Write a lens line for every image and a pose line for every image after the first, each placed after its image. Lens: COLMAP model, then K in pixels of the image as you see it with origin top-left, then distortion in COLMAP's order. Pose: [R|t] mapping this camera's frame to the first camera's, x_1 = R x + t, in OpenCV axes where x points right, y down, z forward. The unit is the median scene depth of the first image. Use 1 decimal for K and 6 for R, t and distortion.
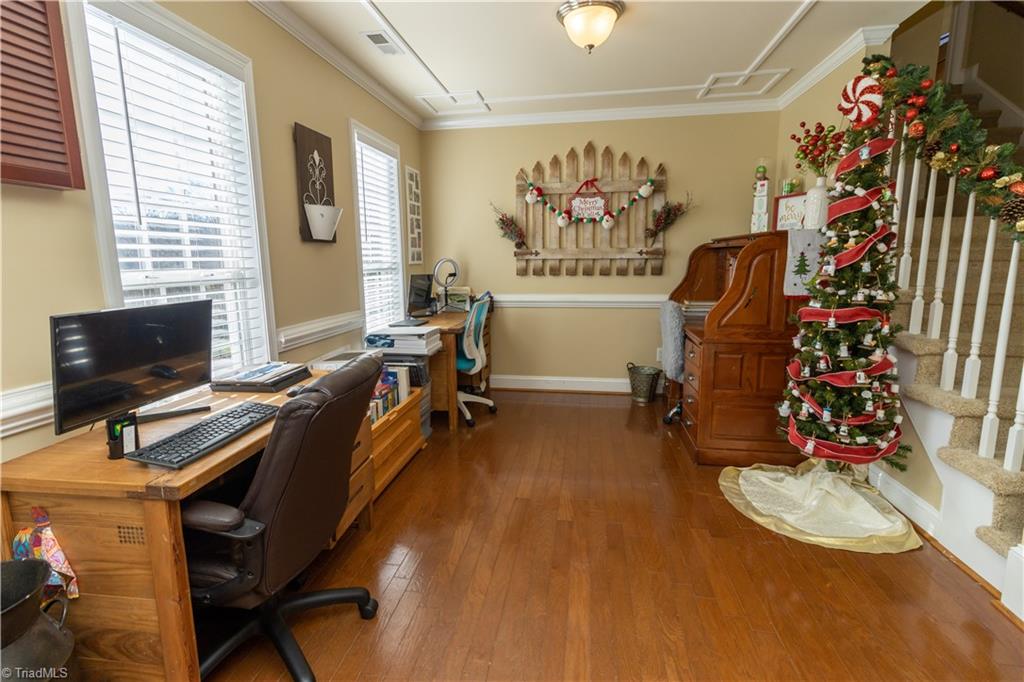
lens RADIAL K [[477.9, 0, 512.2], [0, 477.9, 333.0], [0, 0, 1]] dist [-0.000100, 0.001329]
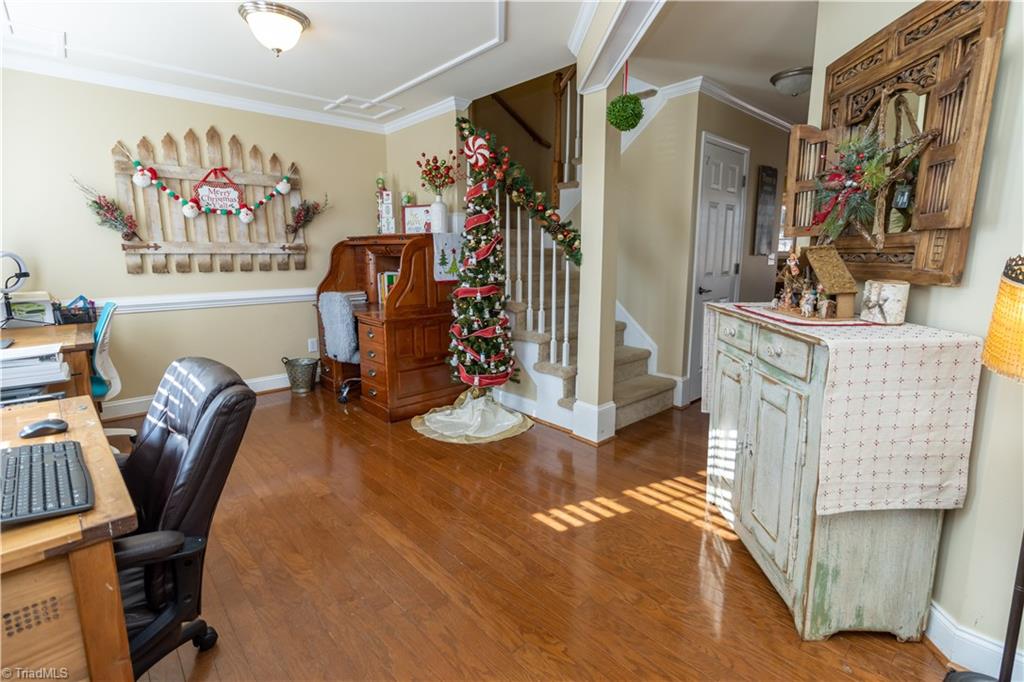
lens RADIAL K [[477.9, 0, 526.9], [0, 477.9, 335.9], [0, 0, 1]] dist [-0.000100, 0.001329]
pose [[0.608105, -0.128686, 0.783357, -0.272696], [0.118429, 0.990437, 0.070770, 0.007855], [-0.784973, 0.049737, 0.617530, -0.030294]]
